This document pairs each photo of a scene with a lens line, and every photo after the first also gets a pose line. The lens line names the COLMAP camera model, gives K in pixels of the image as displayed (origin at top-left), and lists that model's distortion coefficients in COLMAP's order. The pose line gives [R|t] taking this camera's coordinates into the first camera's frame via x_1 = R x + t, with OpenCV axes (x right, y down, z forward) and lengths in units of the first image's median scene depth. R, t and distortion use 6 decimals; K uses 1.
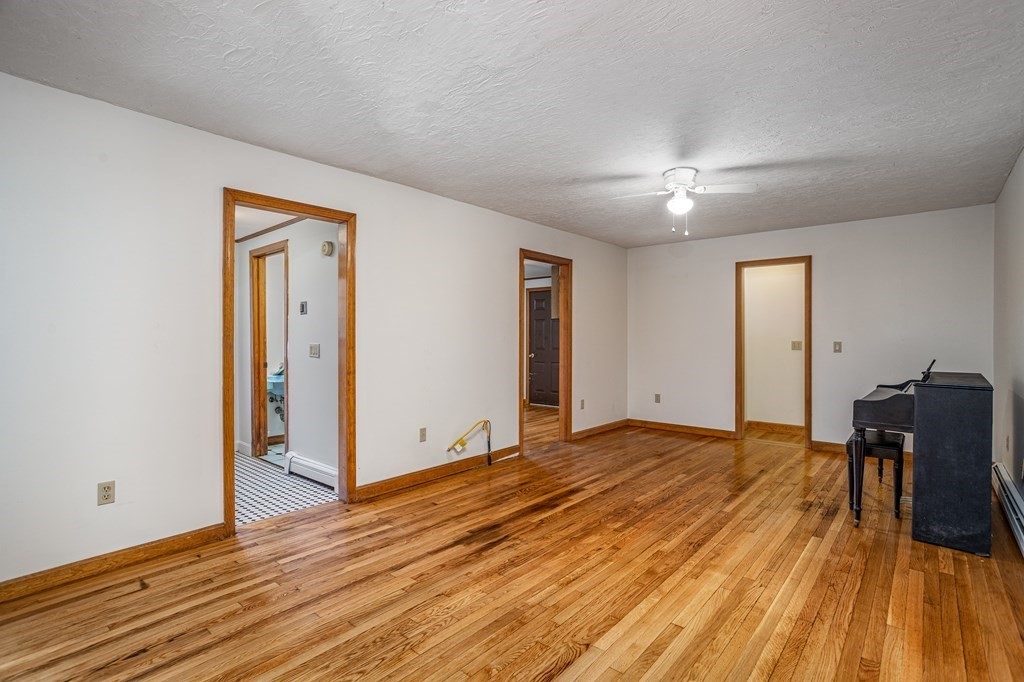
lens RADIAL K [[496.2, 0, 504.8], [0, 496.2, 345.2], [0, 0, 1]] dist [-0.036373, 0.021314]
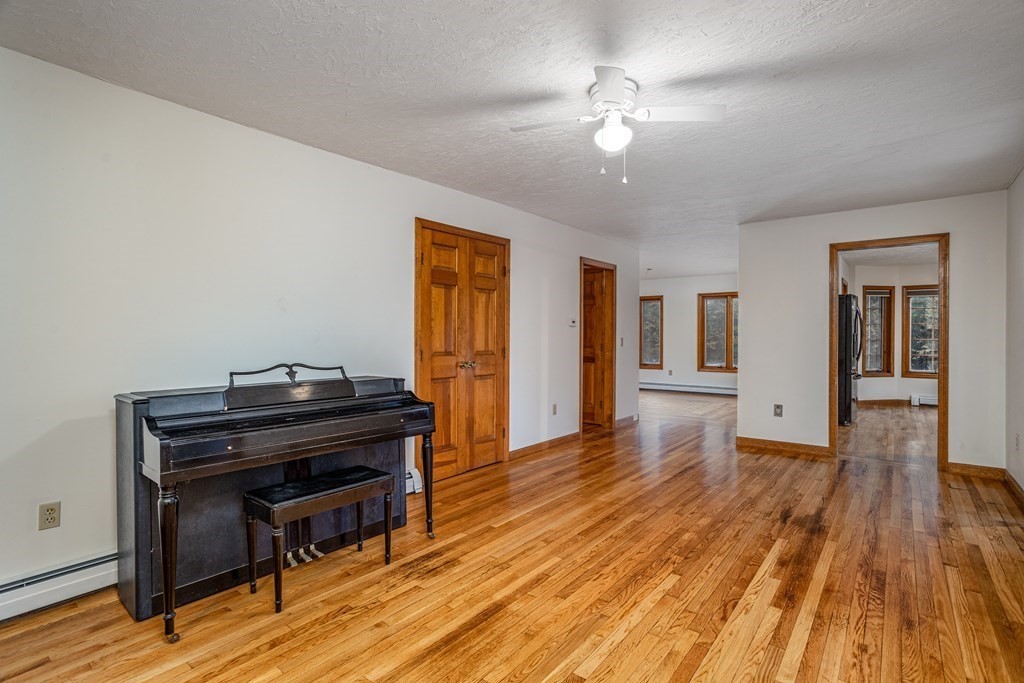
lens RADIAL K [[496.2, 0, 511.3], [0, 496.2, 344.0], [0, 0, 1]] dist [-0.036373, 0.021314]
pose [[-0.999165, 0.002644, -0.040770, 0.591930], [0.001506, 0.999609, 0.027904, -0.024243], [0.040828, 0.027819, -0.998779, 1.889965]]
